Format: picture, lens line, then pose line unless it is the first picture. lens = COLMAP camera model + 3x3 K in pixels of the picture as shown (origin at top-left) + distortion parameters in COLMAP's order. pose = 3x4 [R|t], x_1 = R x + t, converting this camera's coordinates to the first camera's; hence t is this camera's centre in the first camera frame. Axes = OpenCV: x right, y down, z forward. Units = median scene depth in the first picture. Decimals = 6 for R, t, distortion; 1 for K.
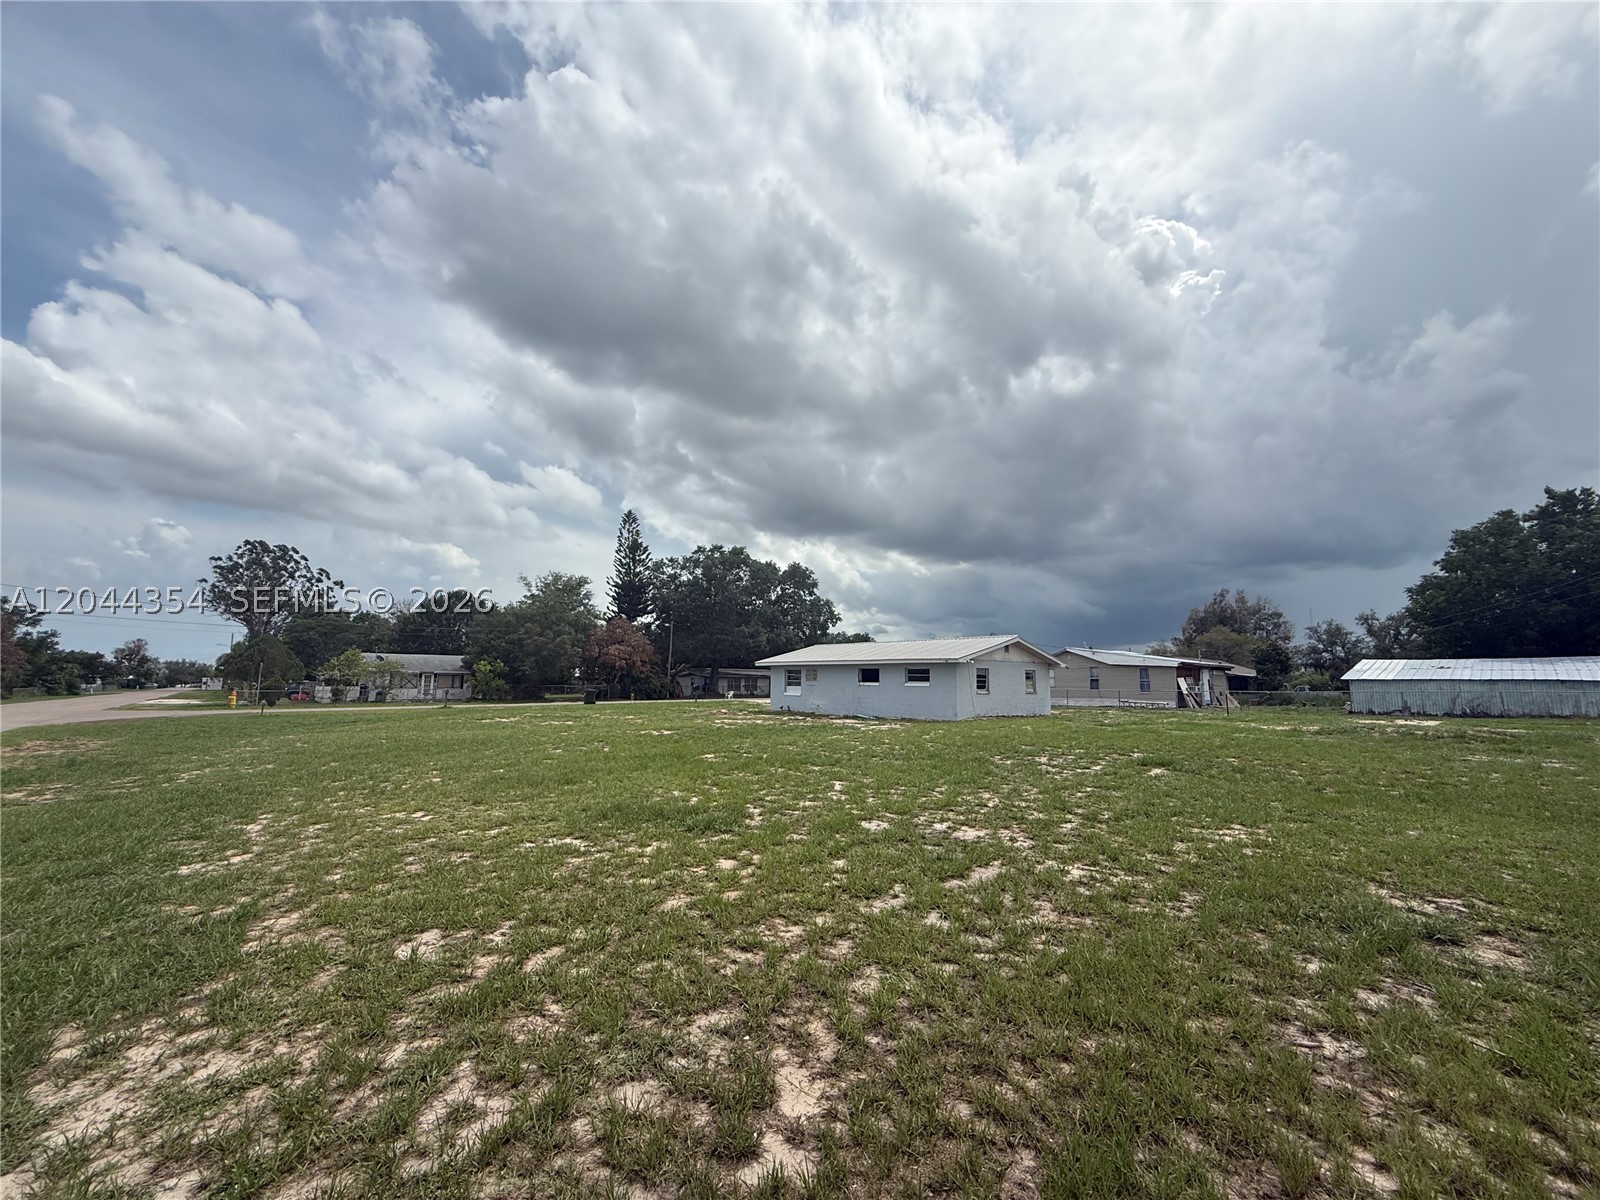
lens RADIAL K [[624.2, 0, 798.1], [0, 624.2, 603.5], [0, 0, 1]] dist [-0.009003, 0.001220]
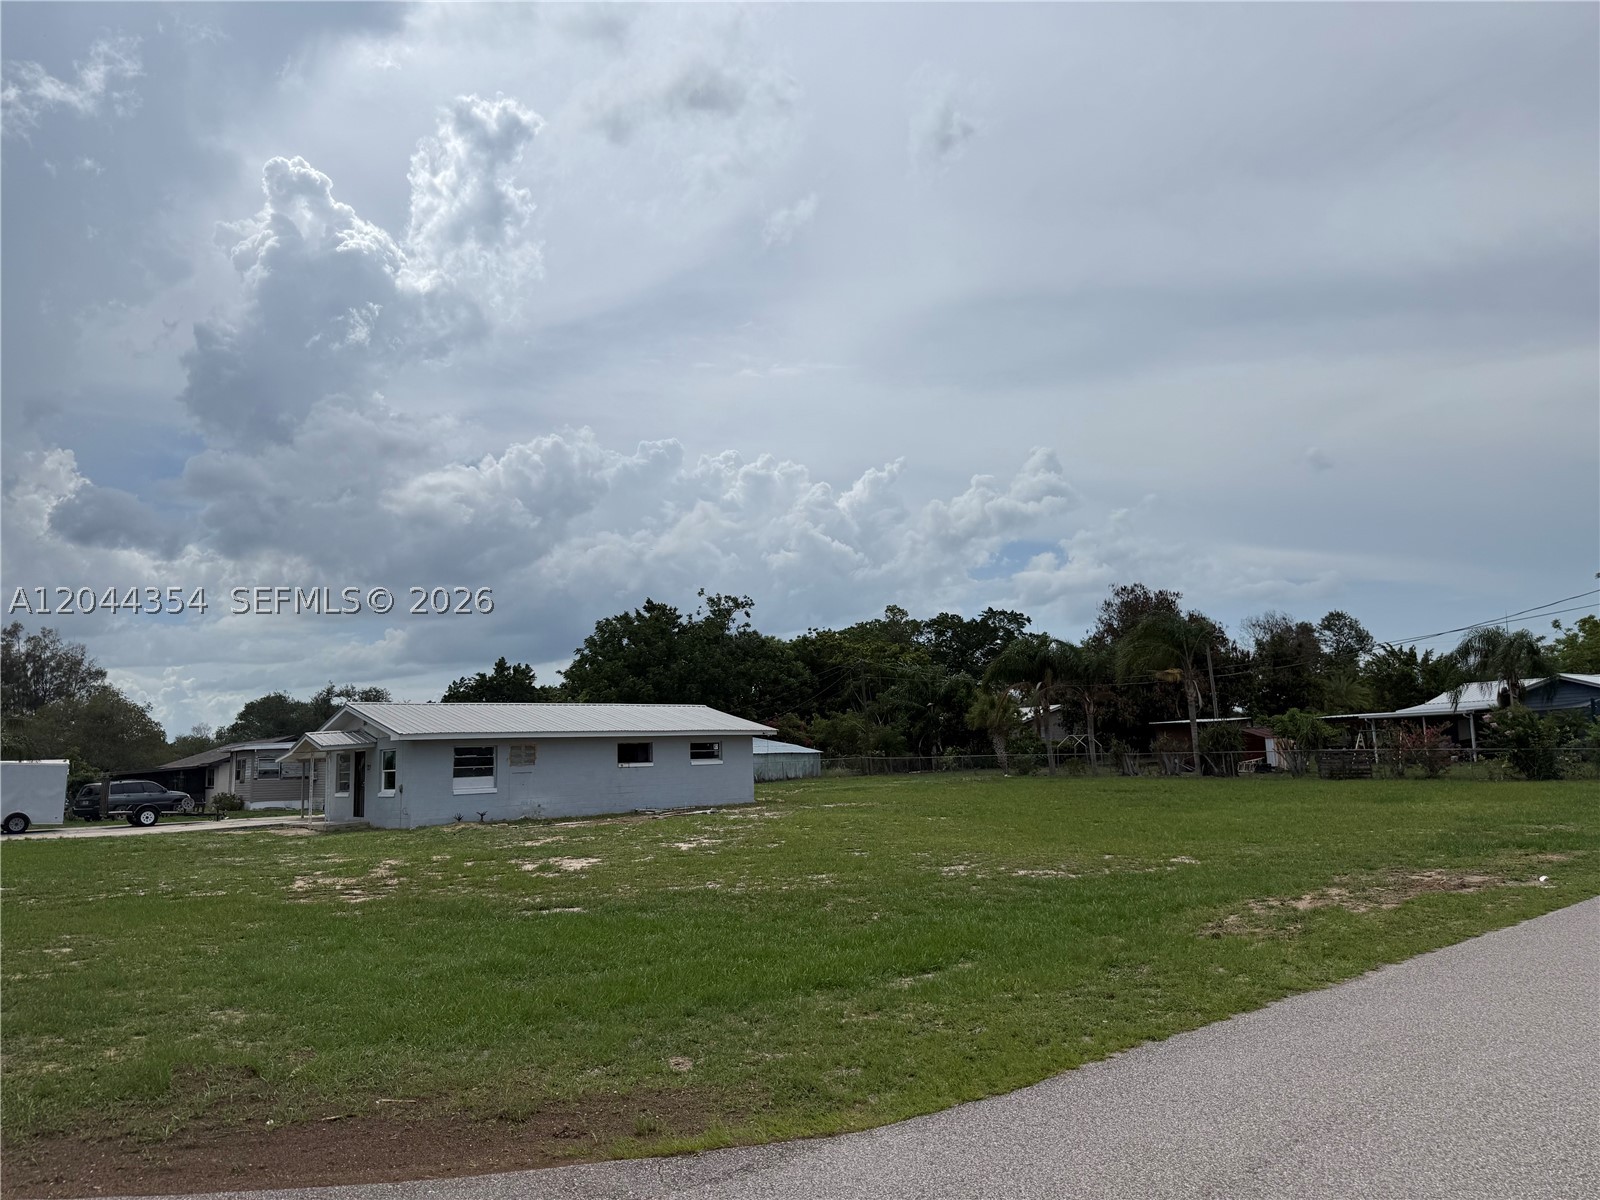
lens RADIAL K [[1120.4, 0, 802.9], [0, 1120.4, 597.9], [0, 0, 1]] dist [0.044999, -0.005671]
pose [[0.037886, 0.131962, 0.990531, -0.718426], [-0.090458, 0.987625, -0.128115, 0.054626], [-0.995179, -0.084748, 0.049354, 0.475201]]
